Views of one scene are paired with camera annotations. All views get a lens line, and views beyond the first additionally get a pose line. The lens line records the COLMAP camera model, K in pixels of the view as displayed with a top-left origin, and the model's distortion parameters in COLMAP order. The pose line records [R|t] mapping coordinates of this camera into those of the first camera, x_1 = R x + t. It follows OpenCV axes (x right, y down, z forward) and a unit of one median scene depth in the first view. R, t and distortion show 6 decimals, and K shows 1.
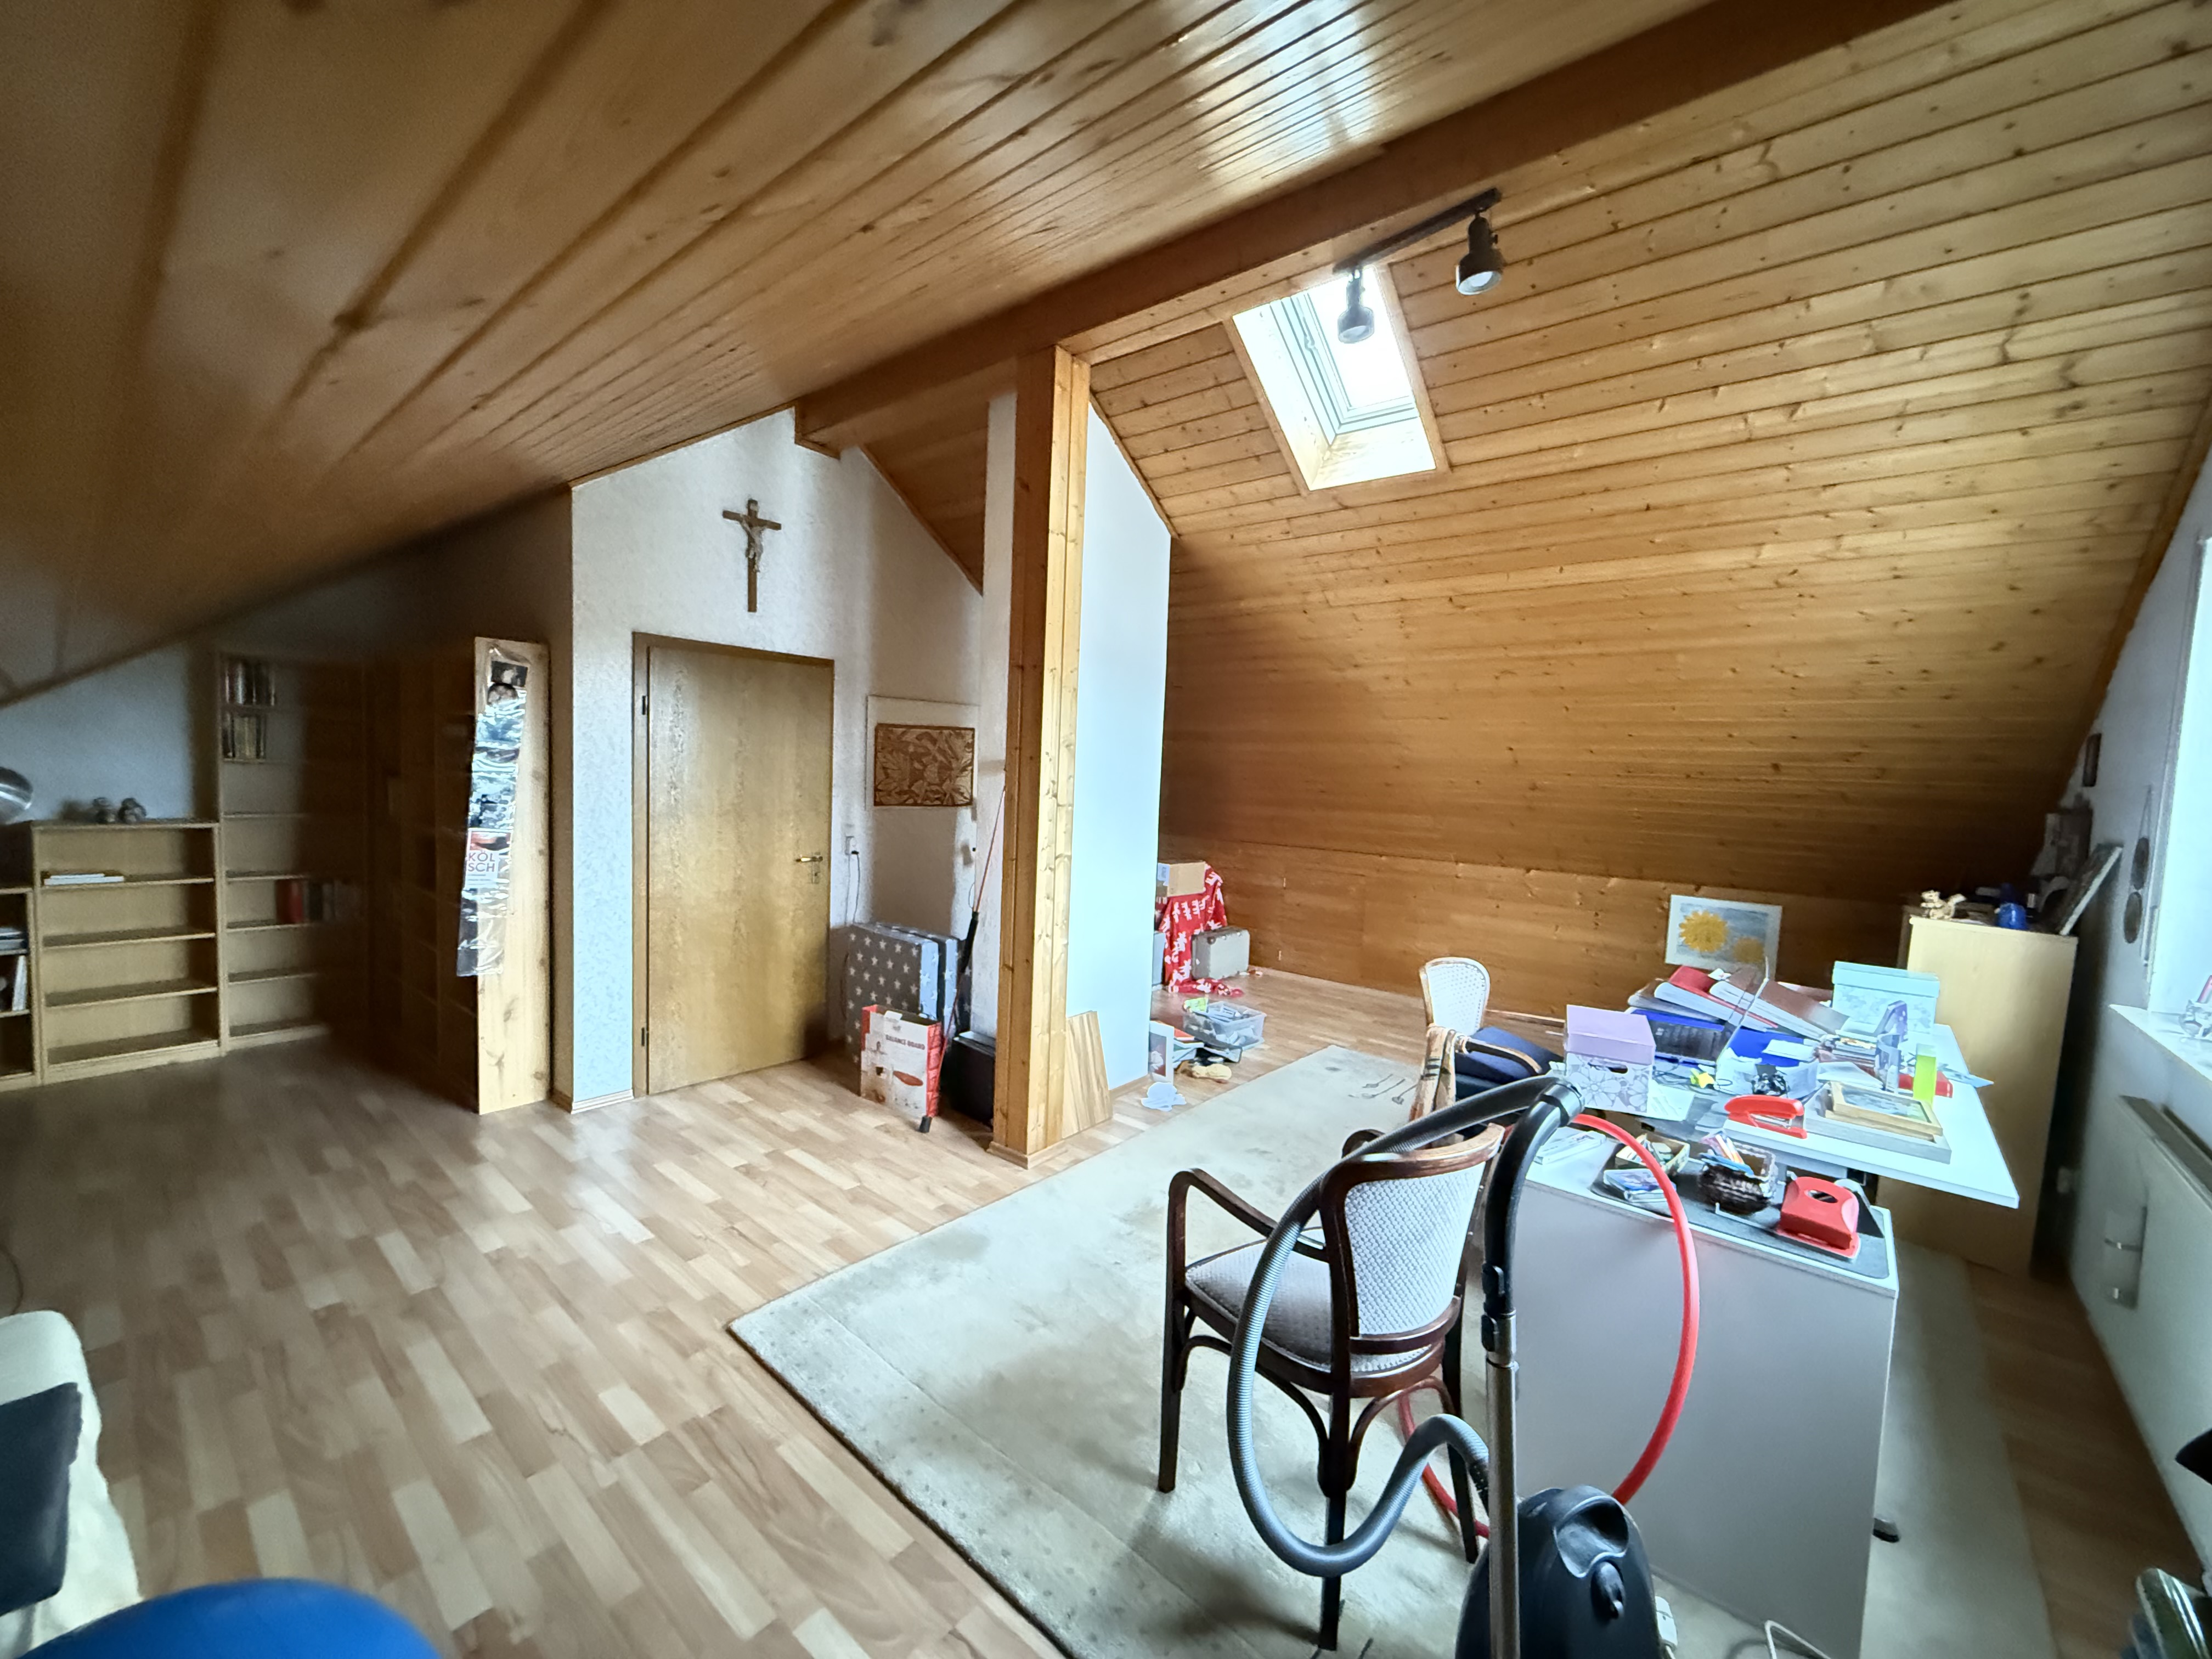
lens RADIAL K [[879.8, 0, 1100.2], [0, 879.8, 827.5], [0, 0, 1]] dist [0.001368, -0.000101]
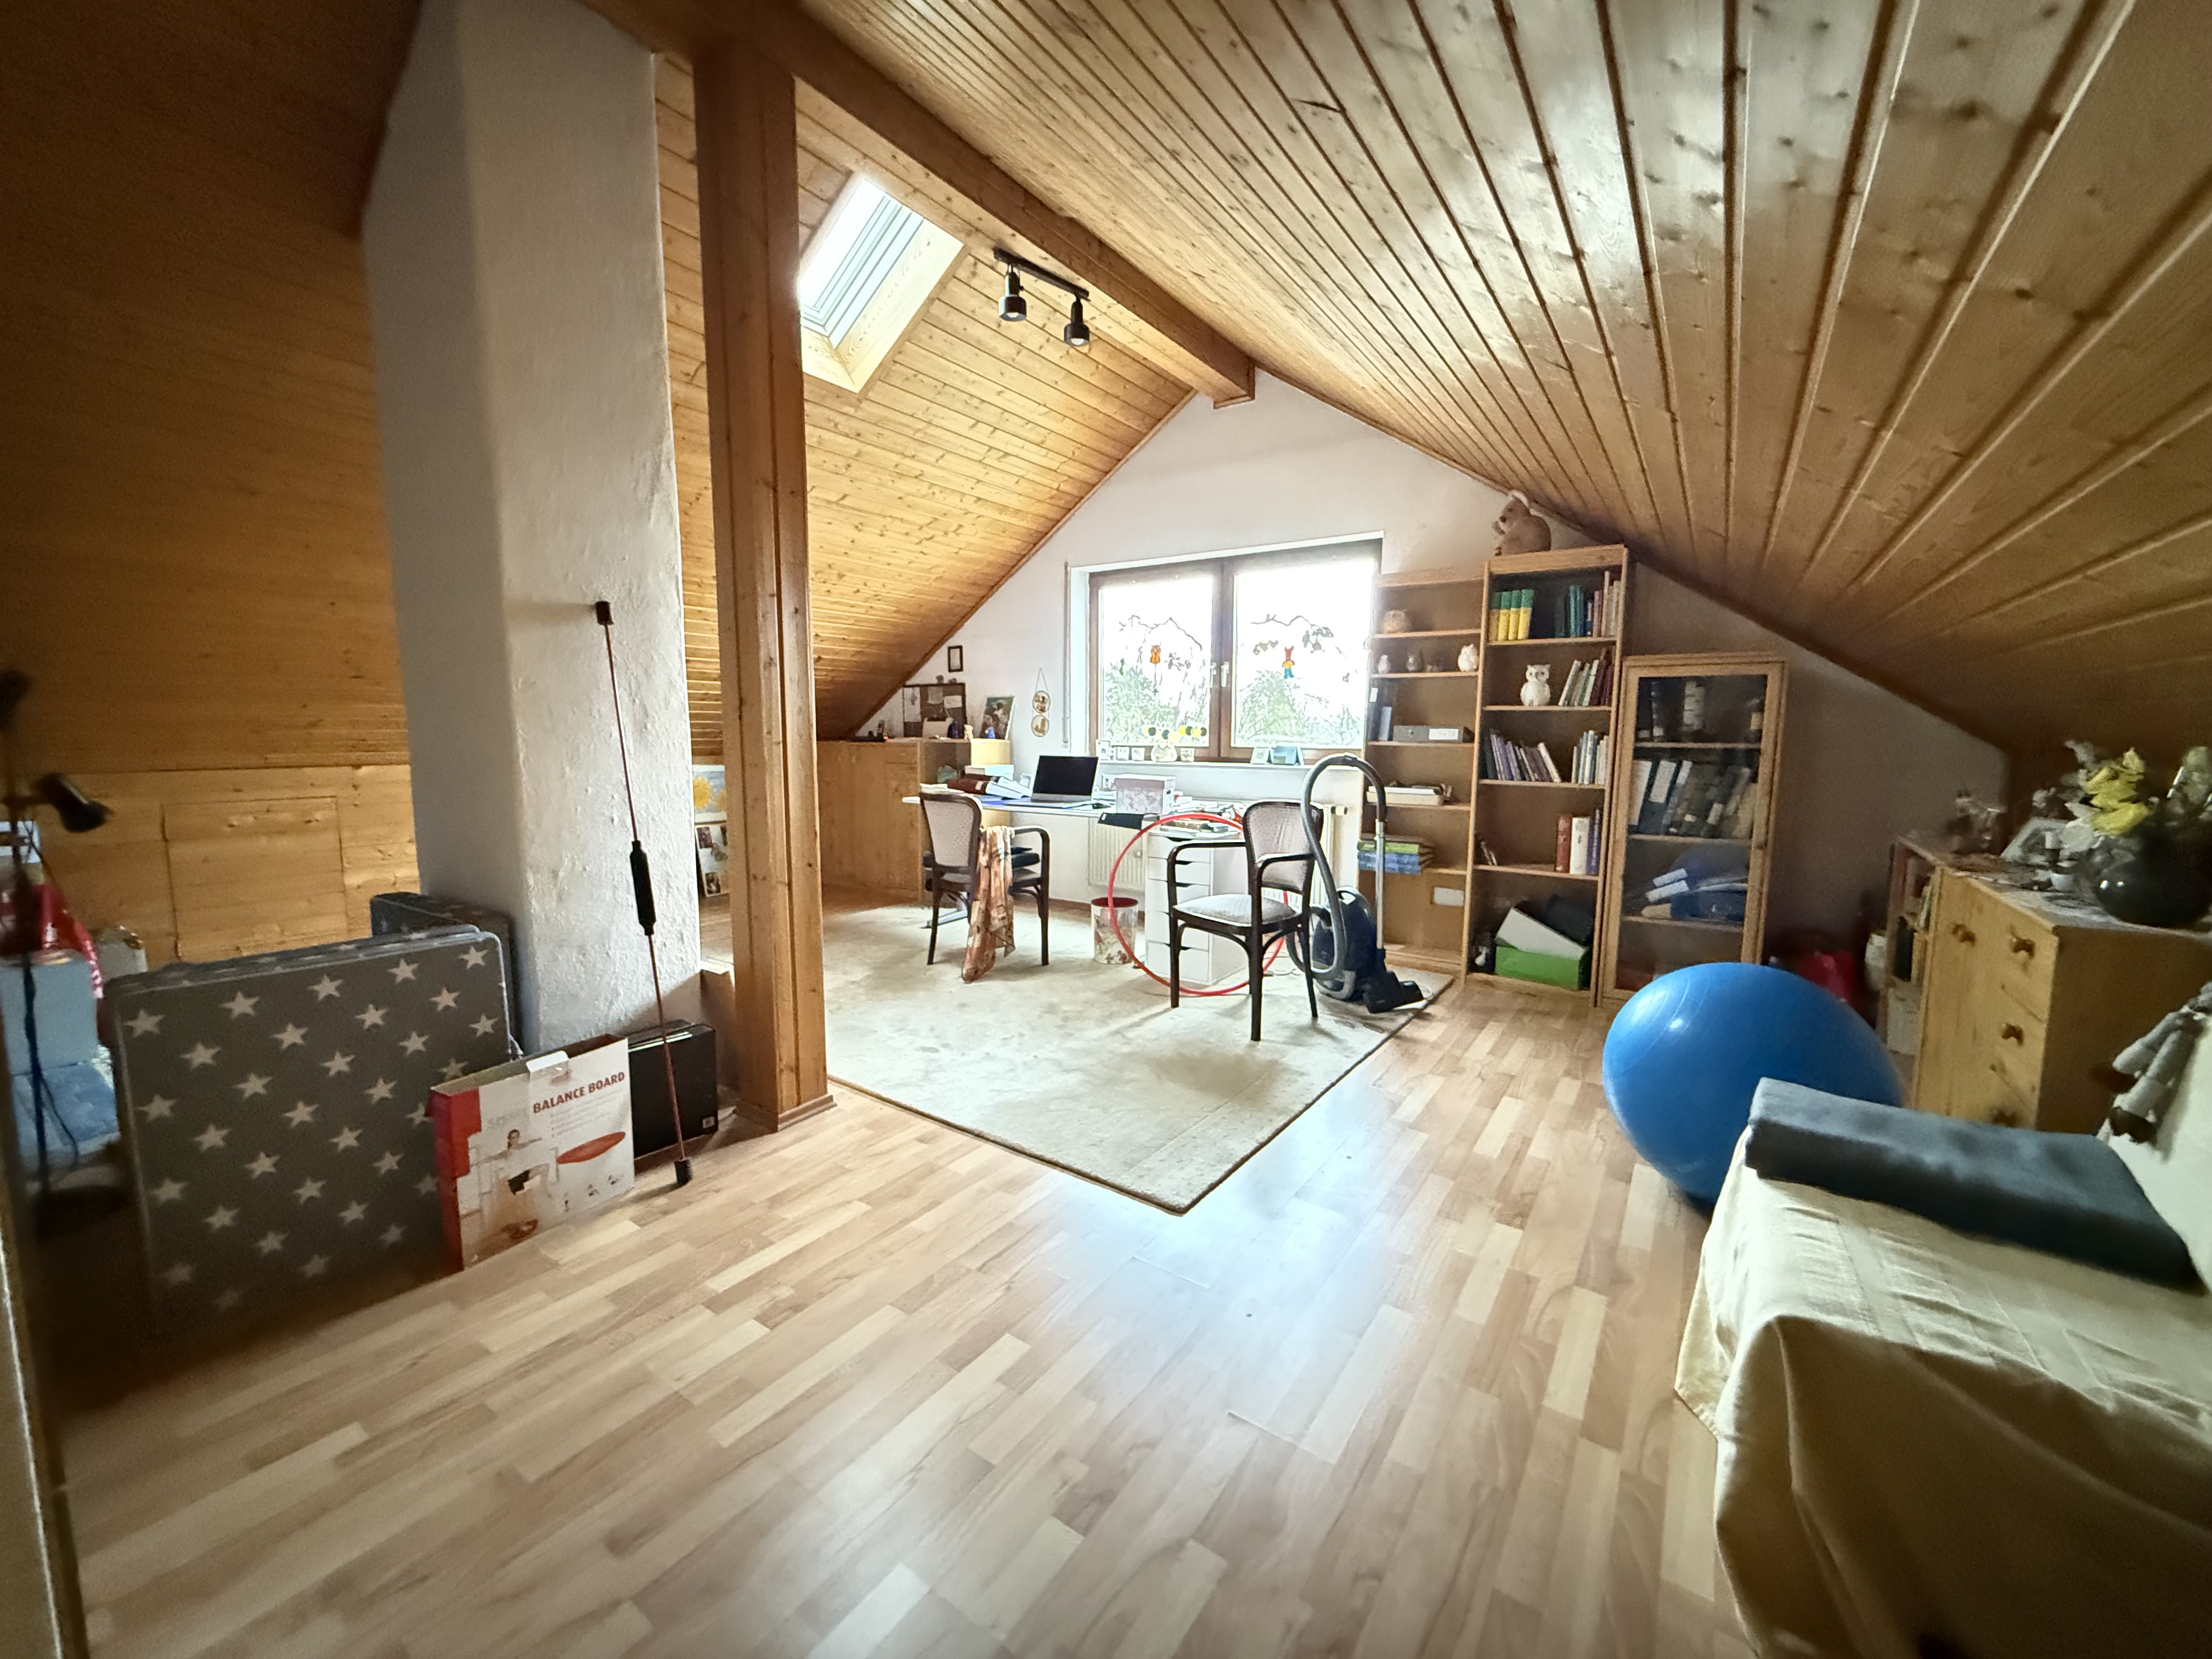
lens RADIAL K [[879.8, 0, 1095.4], [0, 879.8, 826.6], [0, 0, 1]] dist [0.001368, -0.000101]
pose [[-0.082916, -0.152095, 0.984882, -0.878058], [0.060756, 0.985675, 0.157332, 0.004104], [-0.994703, 0.072883, -0.072488, 0.773679]]
